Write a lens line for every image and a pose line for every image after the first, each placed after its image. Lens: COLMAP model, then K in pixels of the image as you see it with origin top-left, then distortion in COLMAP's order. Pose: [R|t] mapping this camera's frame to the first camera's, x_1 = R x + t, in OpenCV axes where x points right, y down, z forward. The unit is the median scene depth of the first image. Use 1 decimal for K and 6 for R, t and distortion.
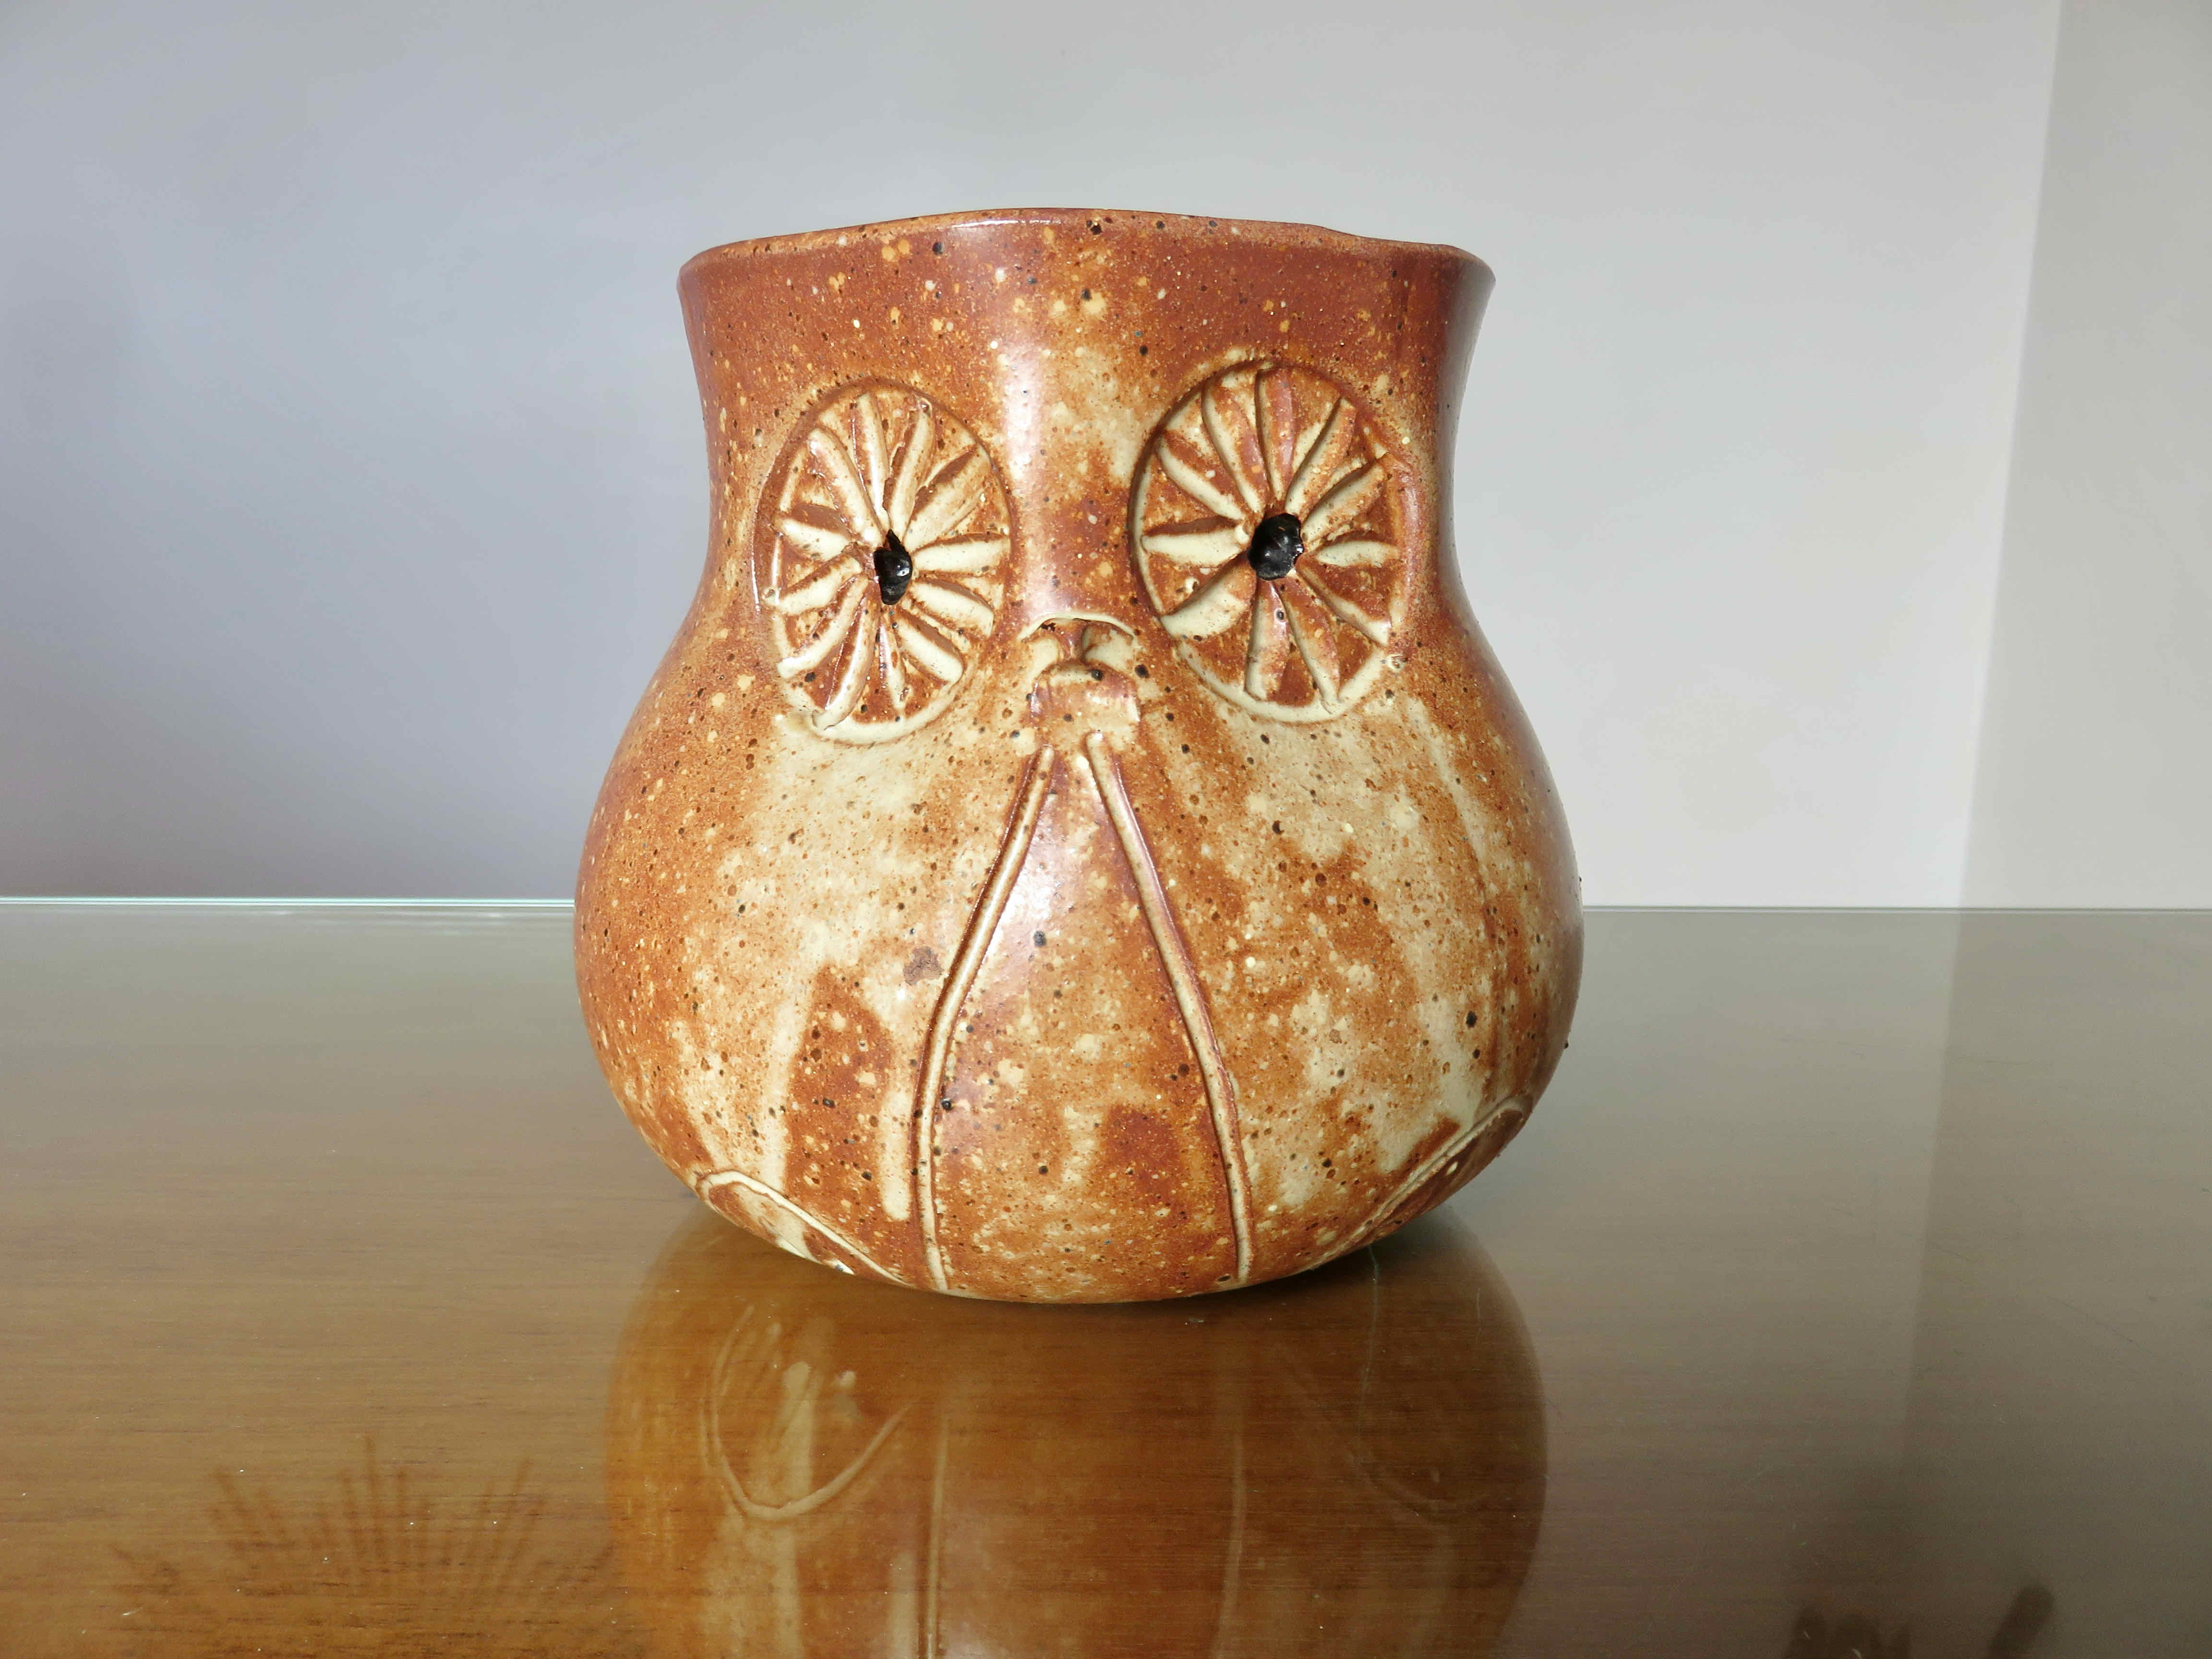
lens RADIAL K [[1660.2, 0, 1117.2], [0, 1660.2, 826.2], [0, 0, 1]] dist [-0.009206, -0.006196]
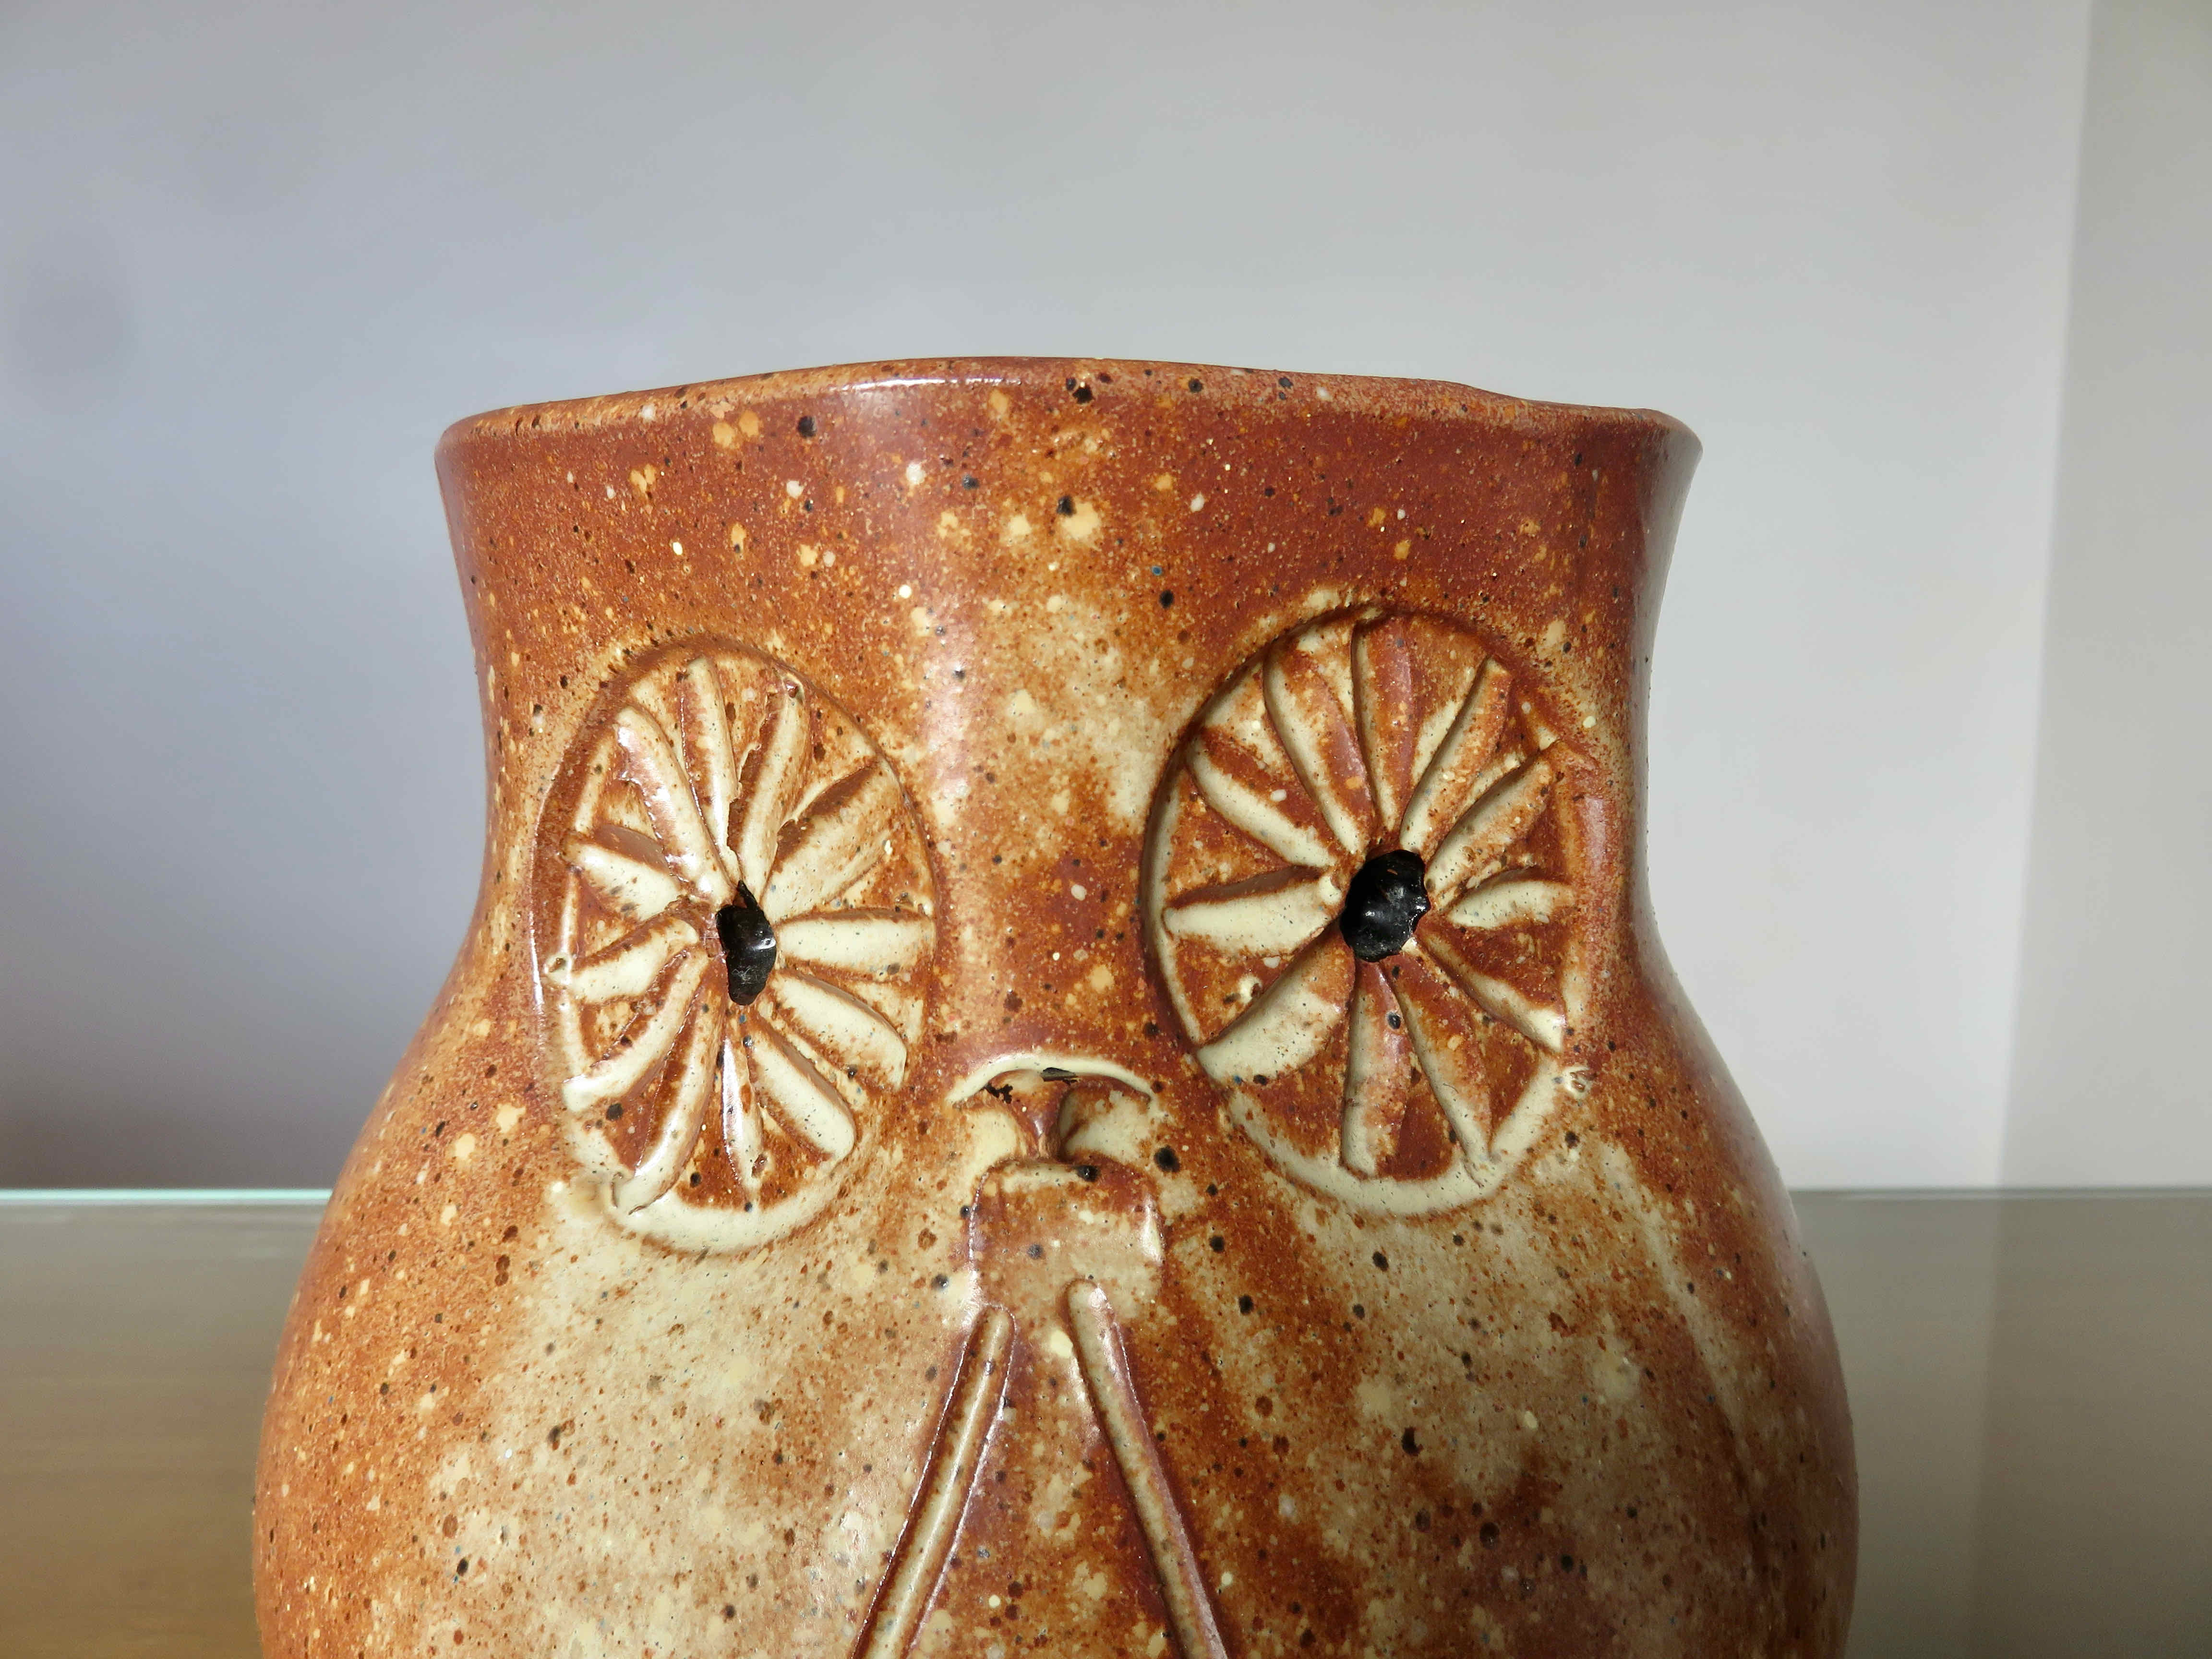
lens RADIAL K [[1660.2, 0, 1113.9], [0, 1660.2, 827.0], [0, 0, 1]] dist [-0.009206, -0.006196]
pose [[0.999988, -0.003894, 0.002932, -0.004101], [0.004086, 0.997625, -0.068756, -0.161438], [-0.002657, 0.068767, 0.997629, 0.413954]]
